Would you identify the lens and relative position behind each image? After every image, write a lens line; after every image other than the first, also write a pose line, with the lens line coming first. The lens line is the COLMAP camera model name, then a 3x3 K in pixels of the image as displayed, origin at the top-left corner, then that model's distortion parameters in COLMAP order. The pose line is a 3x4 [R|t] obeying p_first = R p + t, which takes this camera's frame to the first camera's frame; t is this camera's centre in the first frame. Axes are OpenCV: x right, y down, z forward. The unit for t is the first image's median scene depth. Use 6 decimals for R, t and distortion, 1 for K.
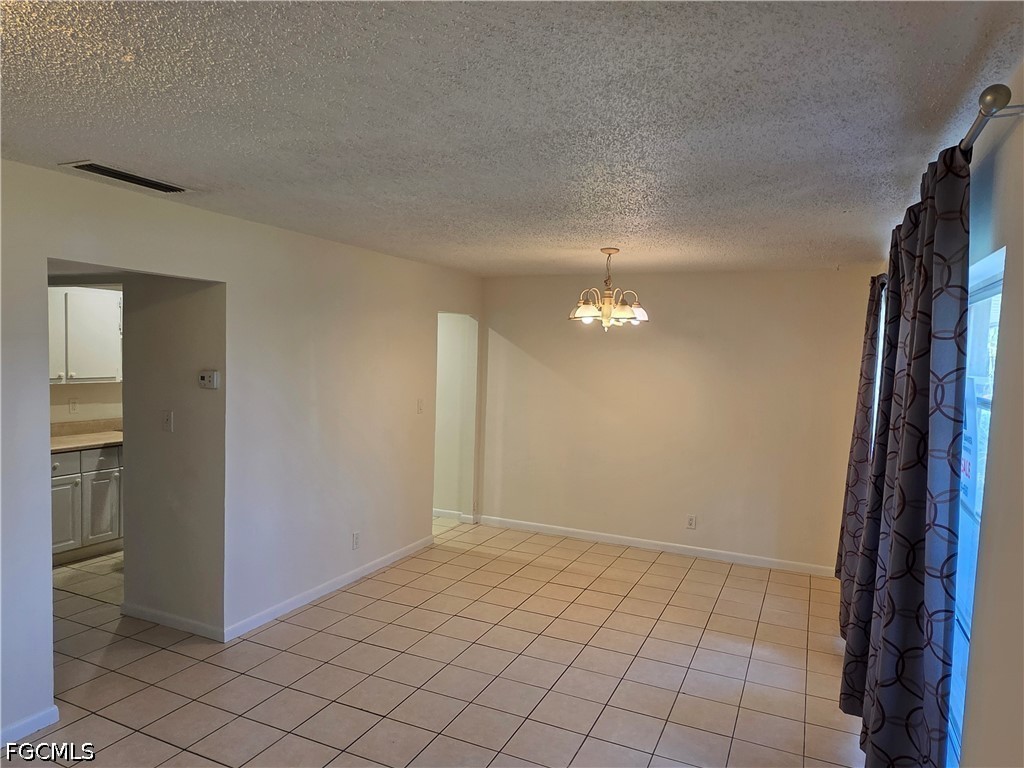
lens RADIAL K [[665.4, 0, 508.2], [0, 665.4, 396.4], [0, 0, 1]] dist [0.003160, -0.002714]
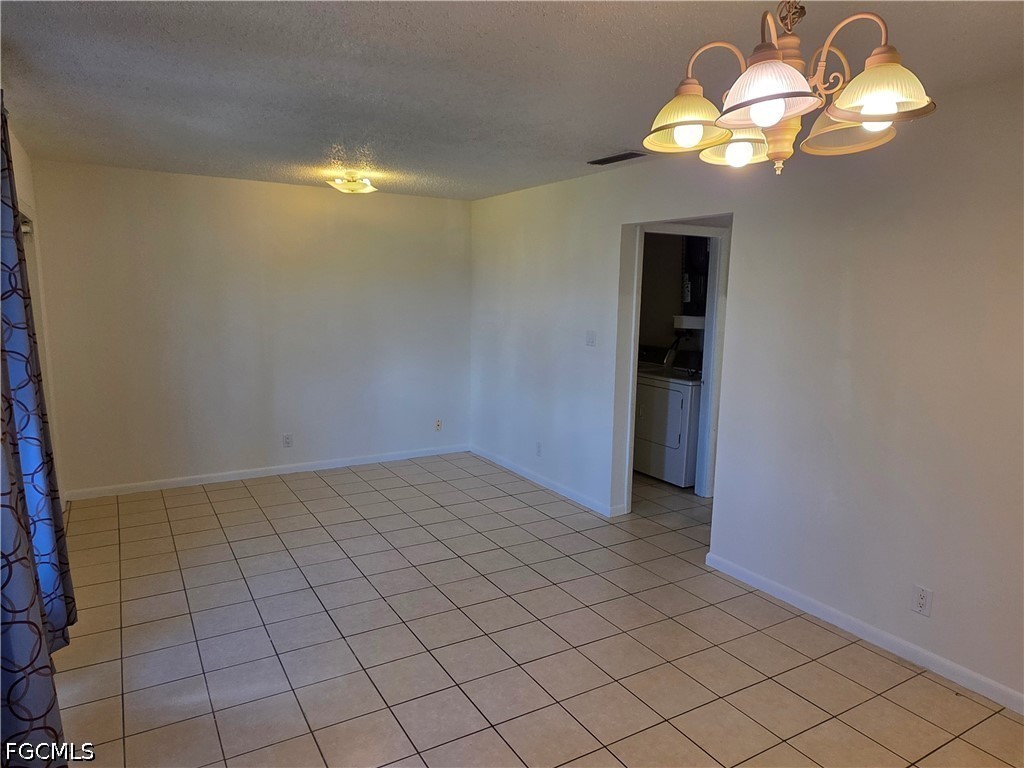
lens RADIAL K [[665.4, 0, 508.2], [0, 665.4, 396.4], [0, 0, 1]] dist [0.003160, -0.002714]
pose [[-0.574868, 0.092036, -0.813054, 0.692823], [-0.084768, 0.981609, 0.171051, -0.051545], [0.813844, 0.167253, -0.556493, 1.529695]]
